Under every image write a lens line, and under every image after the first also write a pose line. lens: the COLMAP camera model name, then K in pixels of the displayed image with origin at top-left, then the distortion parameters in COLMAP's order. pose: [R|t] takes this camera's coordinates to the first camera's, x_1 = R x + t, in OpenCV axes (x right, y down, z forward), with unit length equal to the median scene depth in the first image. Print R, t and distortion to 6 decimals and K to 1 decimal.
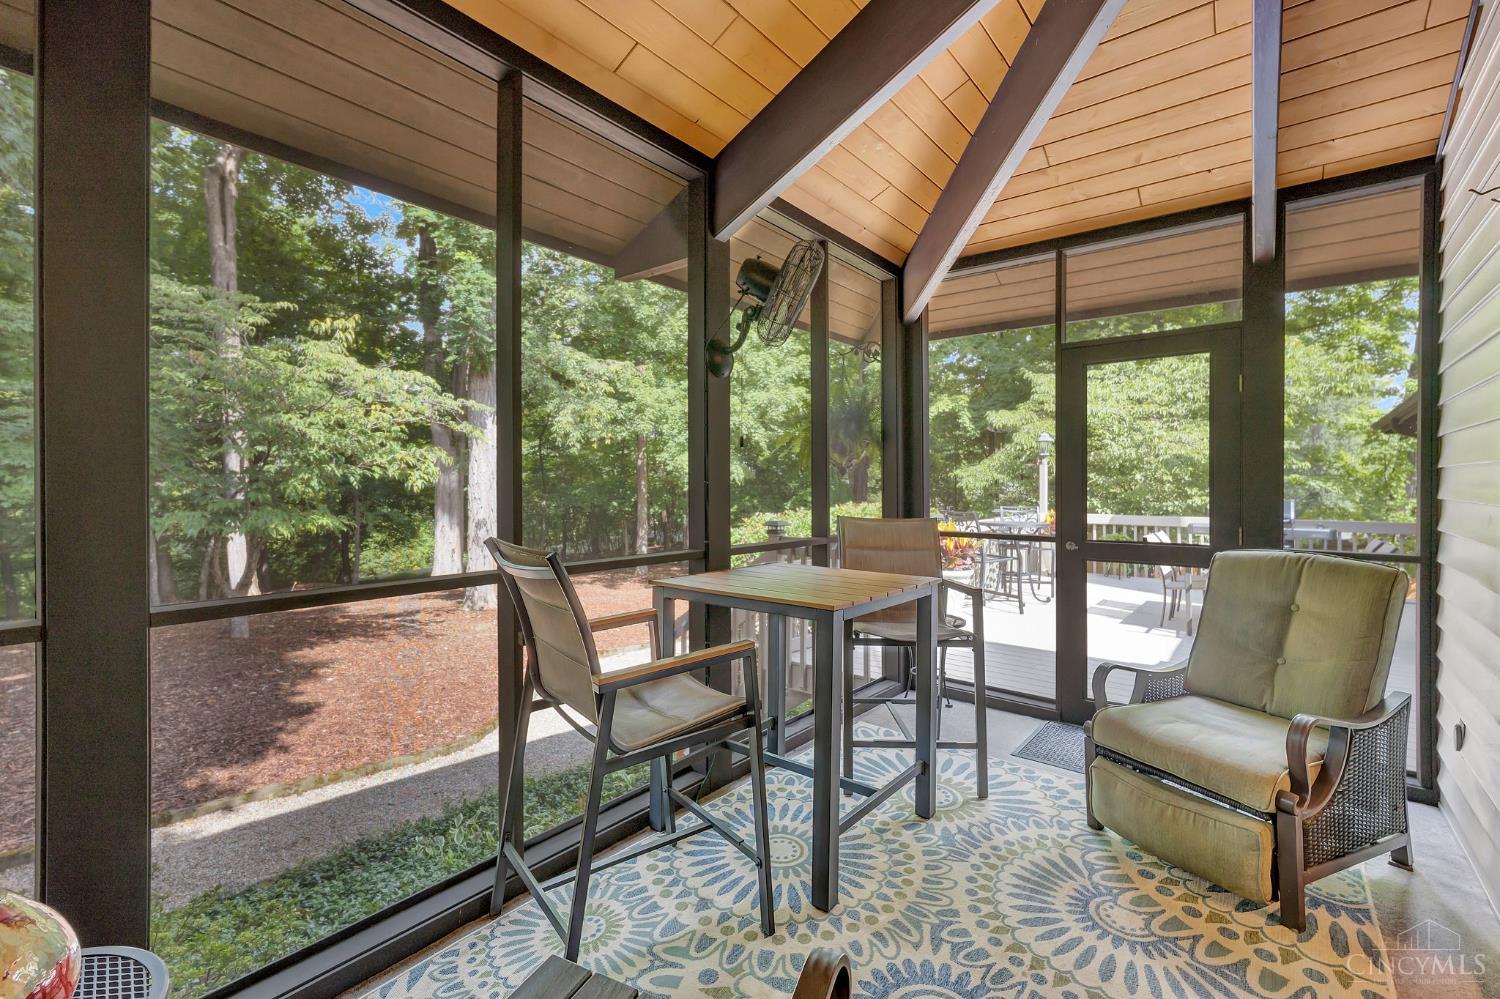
lens RADIAL K [[650.2, 0, 750.9], [0, 650.2, 490.1], [0, 0, 1]] dist [-0.001057, 0.001128]
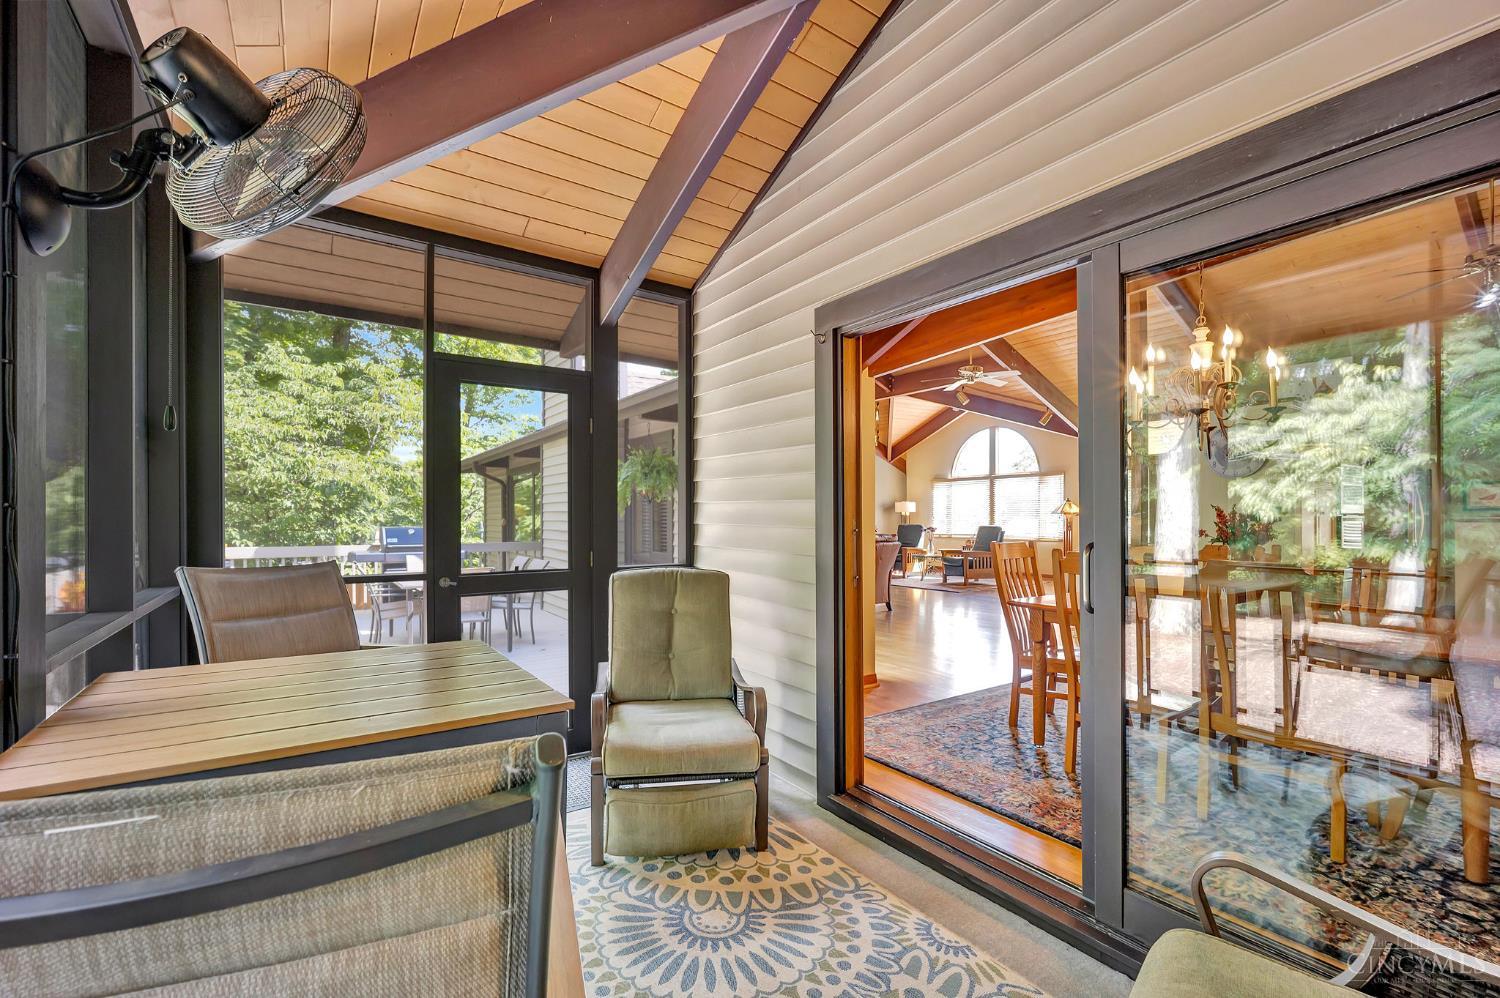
lens RADIAL K [[650.2, 0, 749.1], [0, 650.2, 512.7], [0, 0, 1]] dist [-0.001057, 0.001128]
pose [[0.283526, 0.002016, 0.958962, -0.341576], [0.004177, 0.999986, -0.003337, -0.007840], [-0.958955, 0.004952, 0.283514, 0.492350]]
